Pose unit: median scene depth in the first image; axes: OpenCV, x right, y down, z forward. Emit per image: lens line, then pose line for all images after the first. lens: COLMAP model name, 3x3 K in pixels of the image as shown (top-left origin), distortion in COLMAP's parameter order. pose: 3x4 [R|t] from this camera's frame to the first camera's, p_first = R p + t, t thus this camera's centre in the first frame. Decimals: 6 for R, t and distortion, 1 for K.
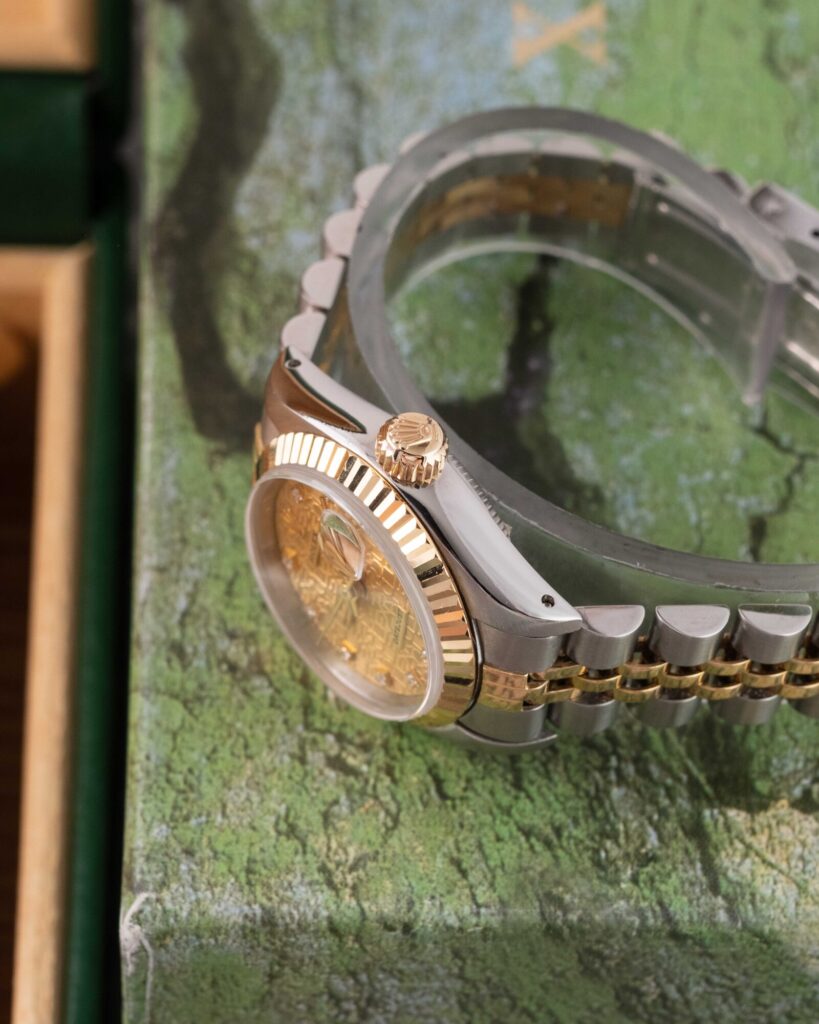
lens RADIAL K [[4801.2, 0, 406.9], [0, 4801.2, 509.9], [0, 0, 1]] dist [0.504064, 0.000000]
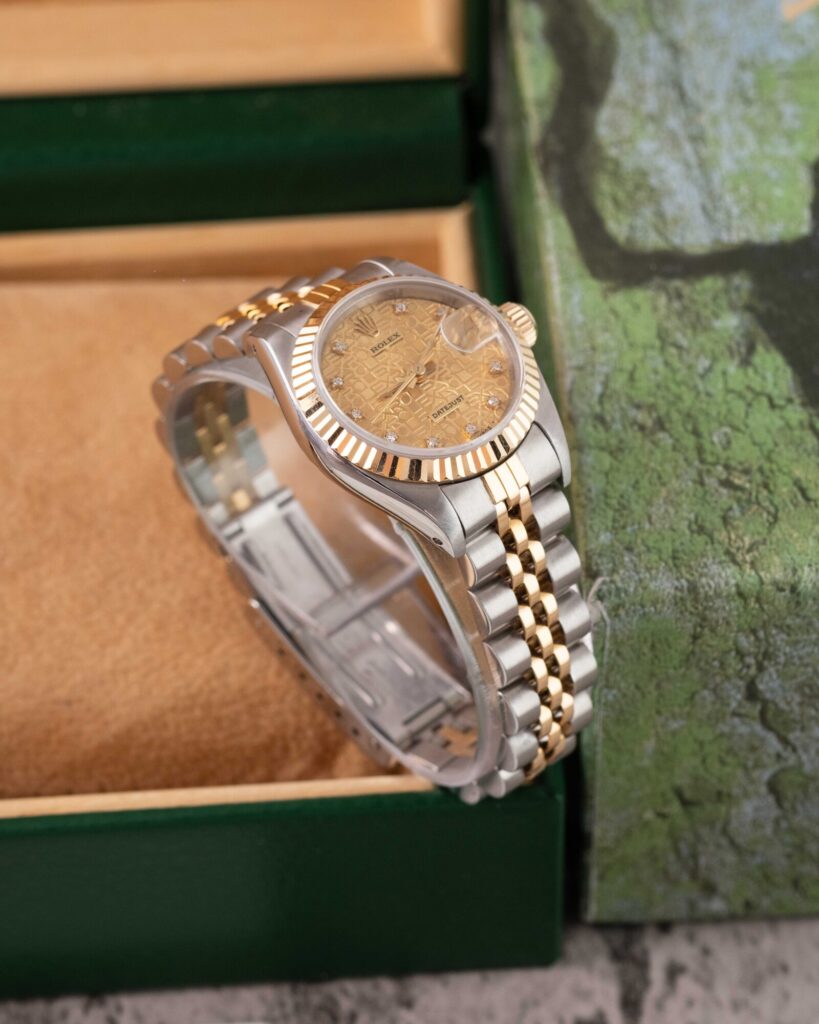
lens RADIAL K [[4801.2, 0, 411.4], [0, 4801.2, 511.0], [0, 0, 1]] dist [0.504064, 0.000000]
pose [[0.996281, -0.074616, 0.043098, -0.163434], [0.080160, 0.986050, -0.145874, 0.252428], [-0.031612, 0.148786, 0.988364, -0.354523]]
